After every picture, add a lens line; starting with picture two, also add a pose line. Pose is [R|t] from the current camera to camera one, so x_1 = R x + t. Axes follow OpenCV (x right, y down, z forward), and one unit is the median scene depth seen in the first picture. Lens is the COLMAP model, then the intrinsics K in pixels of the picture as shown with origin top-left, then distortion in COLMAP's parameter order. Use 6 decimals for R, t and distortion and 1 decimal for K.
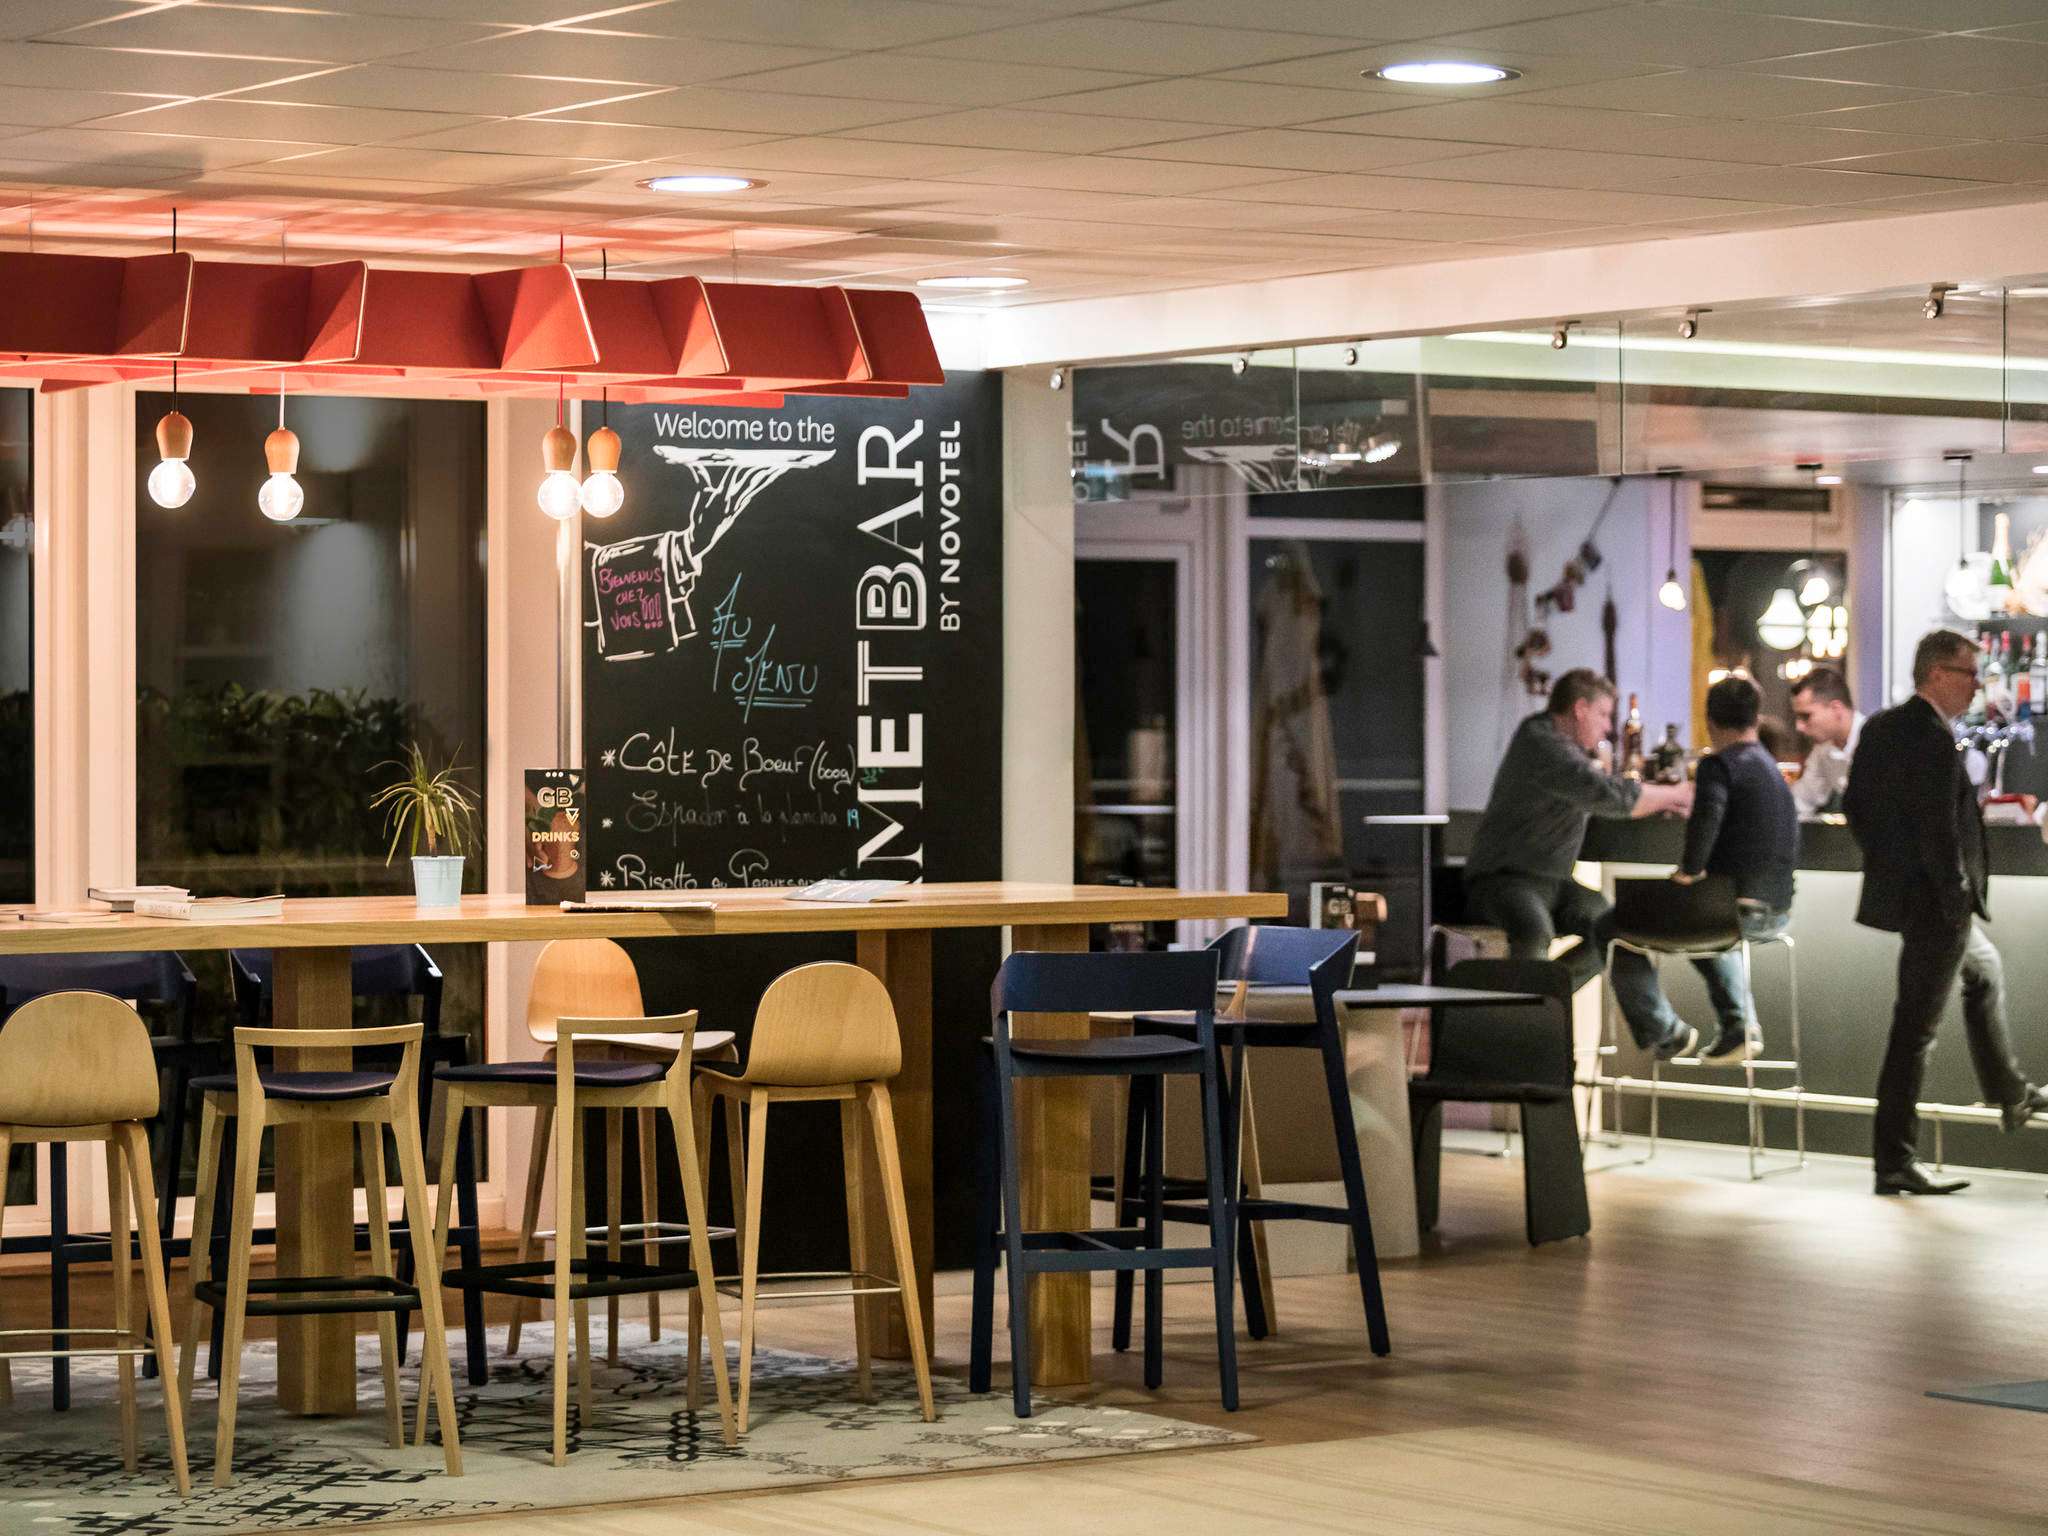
lens RADIAL K [[5489.6, 0, 1026.9], [0, 5489.6, 762.7], [0, 0, 1]] dist [-0.147349, 0.000000]
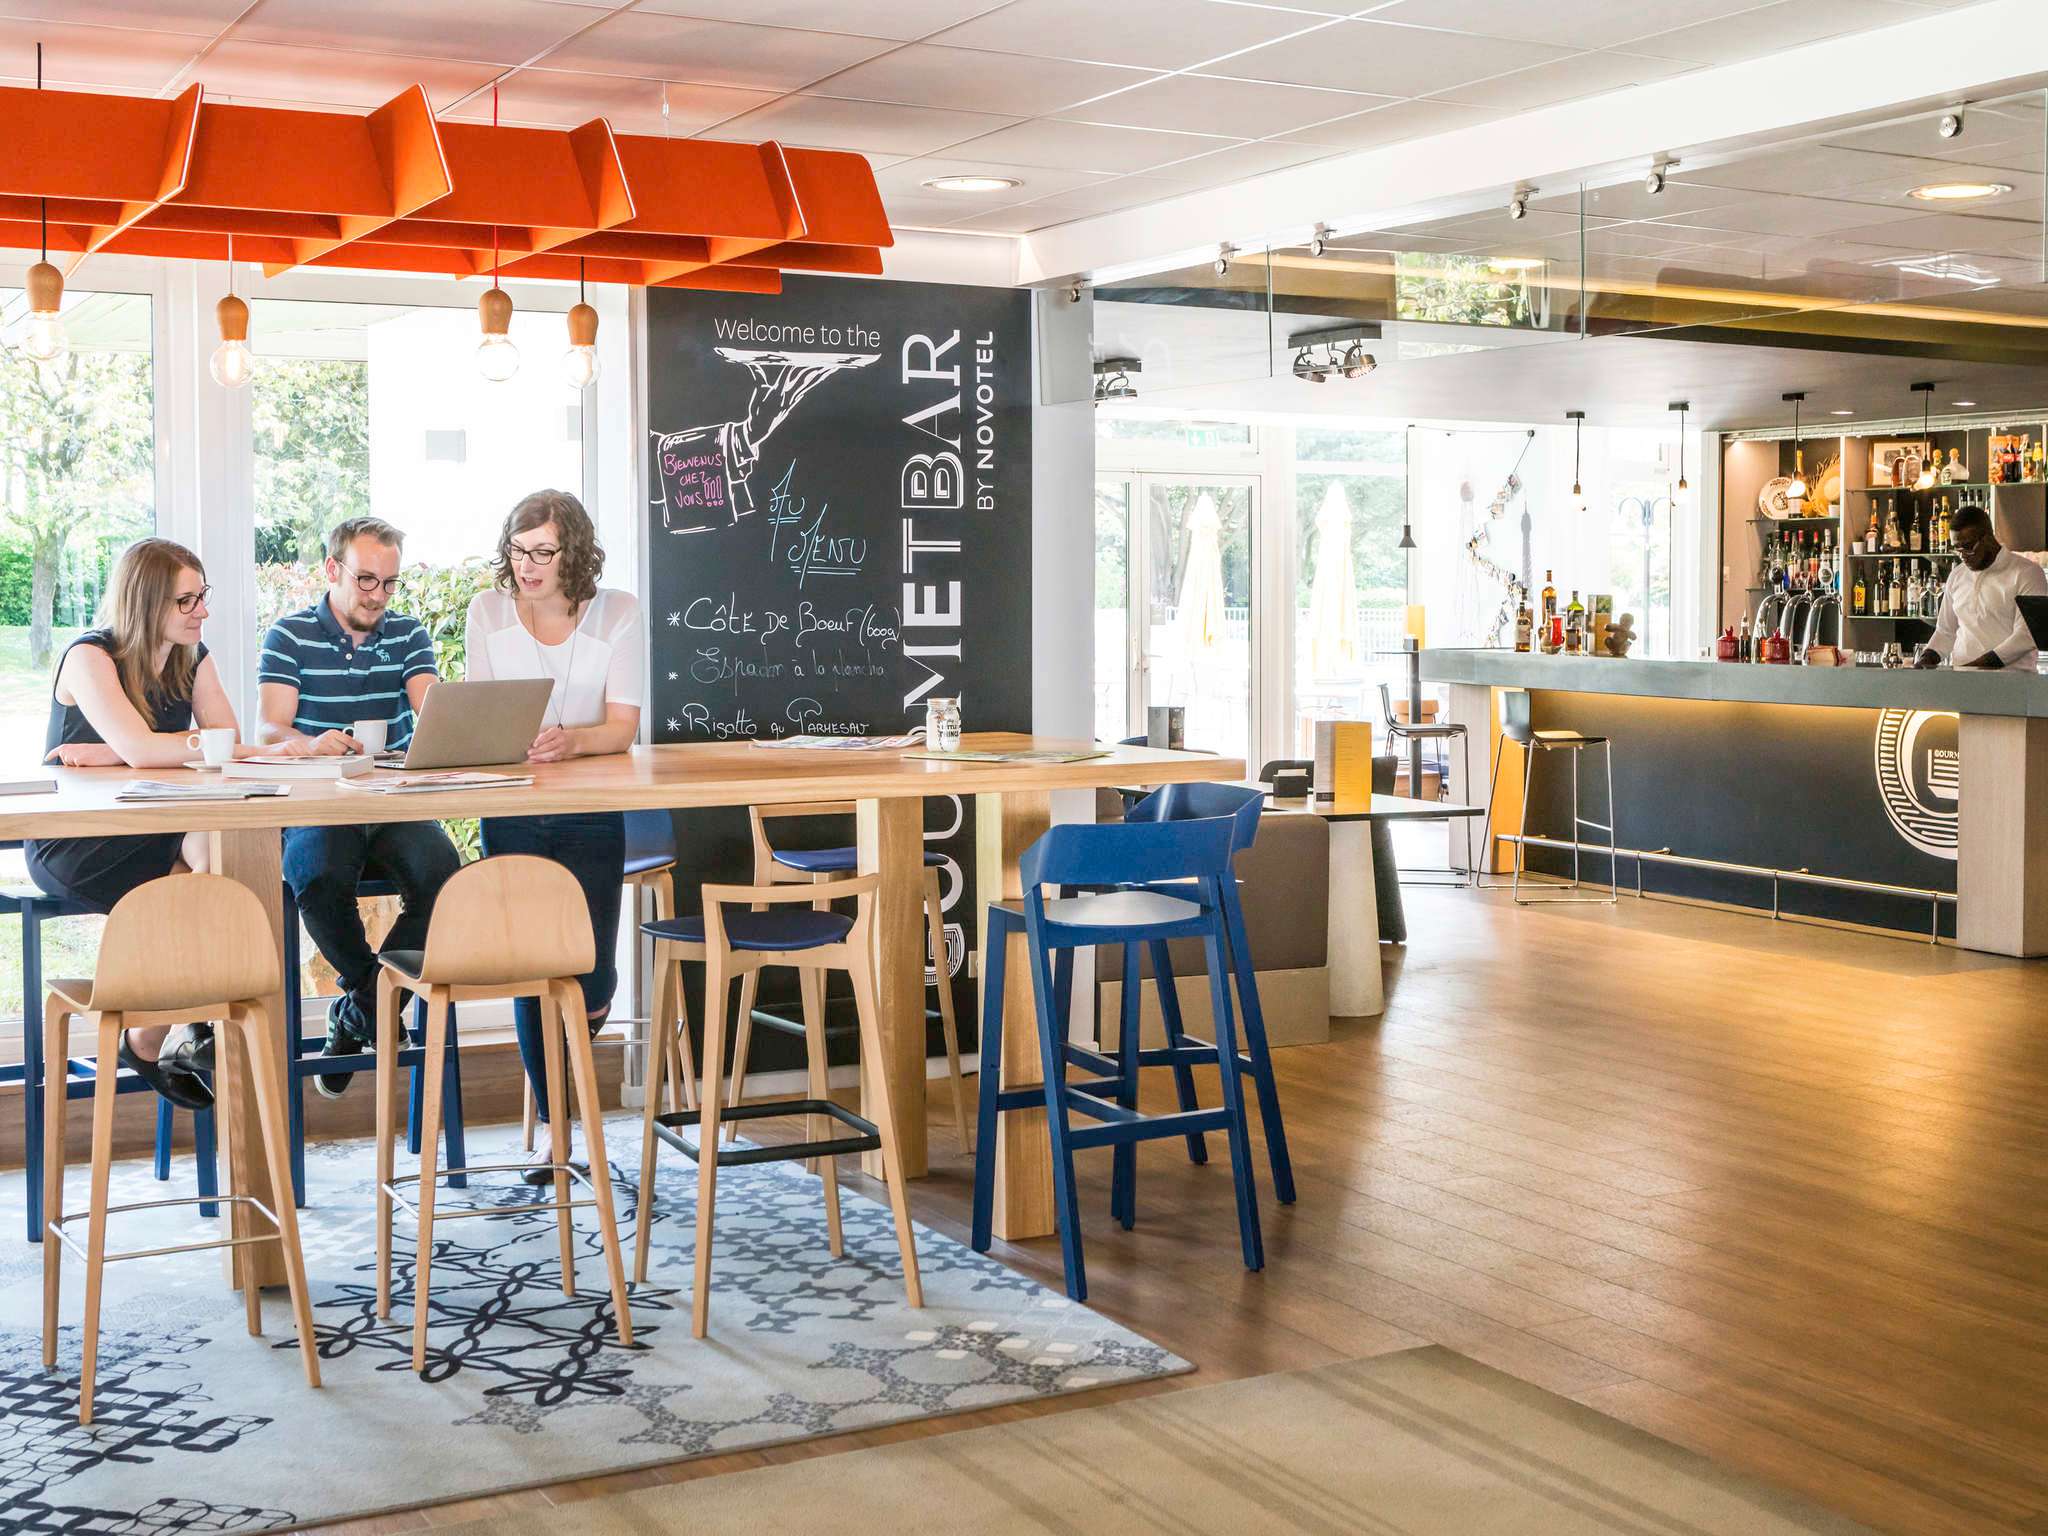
lens RADIAL K [[2498.1, 0, 1053.6], [0, 2498.1, 717.0], [0, 0, 1]] dist [-0.051423, 0.000000]
pose [[0.997347, 0.004484, -0.072651, 0.040010], [-0.001337, 0.999061, 0.043308, -0.003009], [0.072777, -0.043096, 0.996417, 0.469939]]
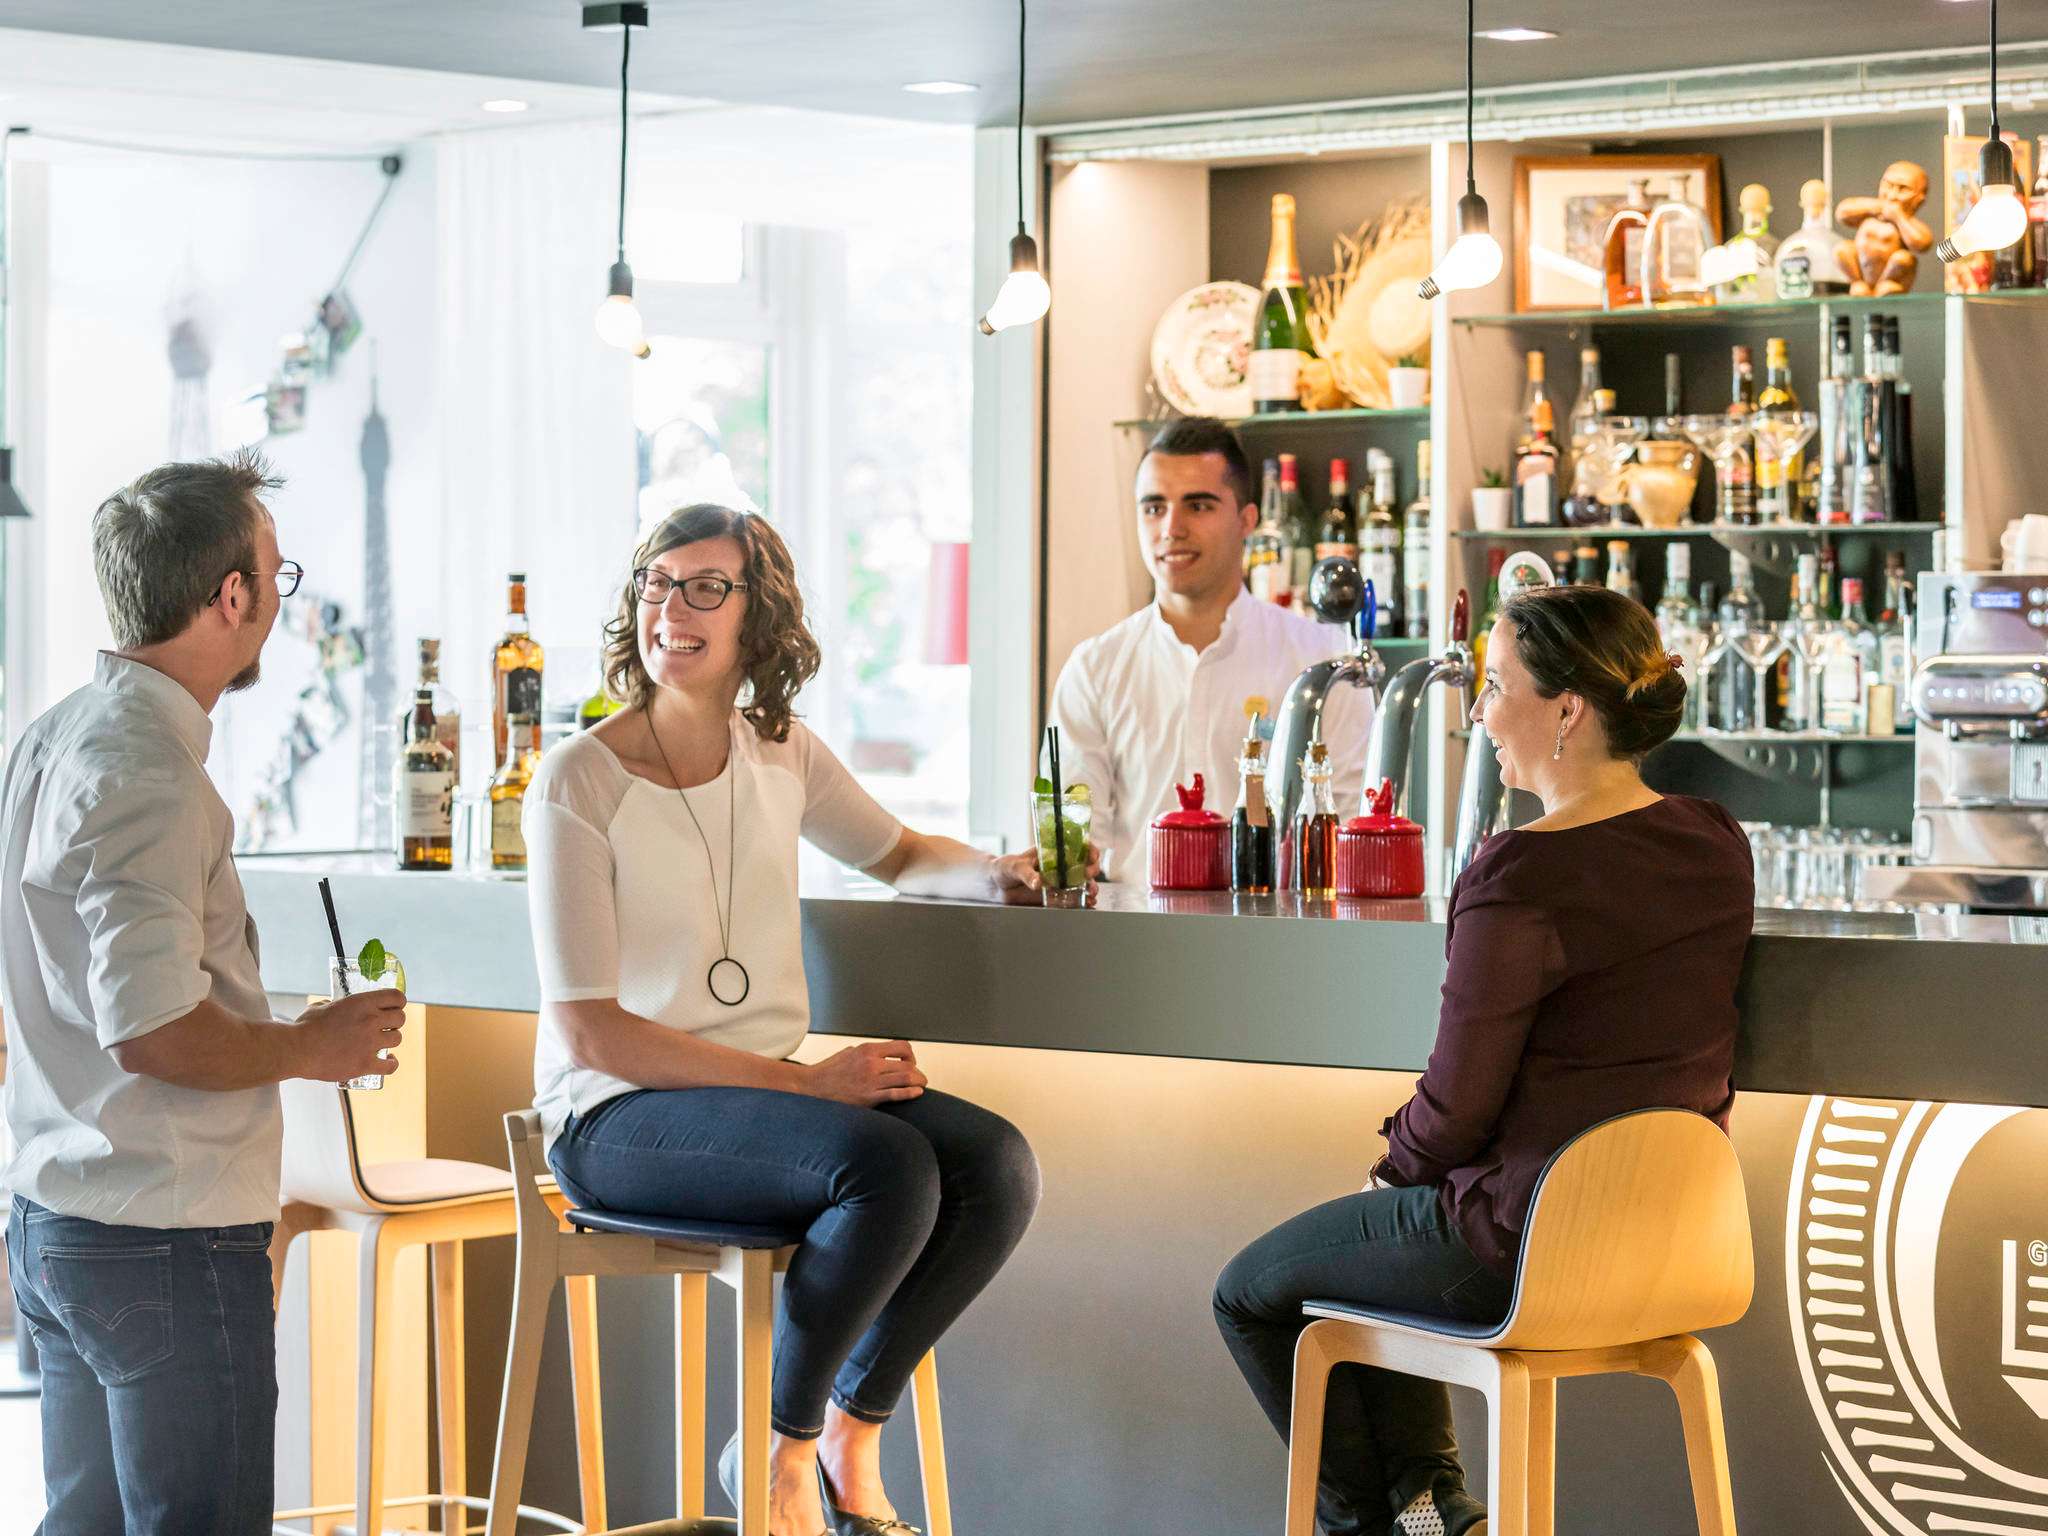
lens RADIAL K [[5427.4, 0, 1030.2], [0, 5427.4, 773.1], [0, 0, 1]] dist [-0.171537, 0.000000]
pose [[0.967827, -0.005182, 0.251562, 0.066289], [0.002104, 0.999920, 0.012504, -0.003999], [-0.251606, -0.011572, 0.967760, 0.850514]]
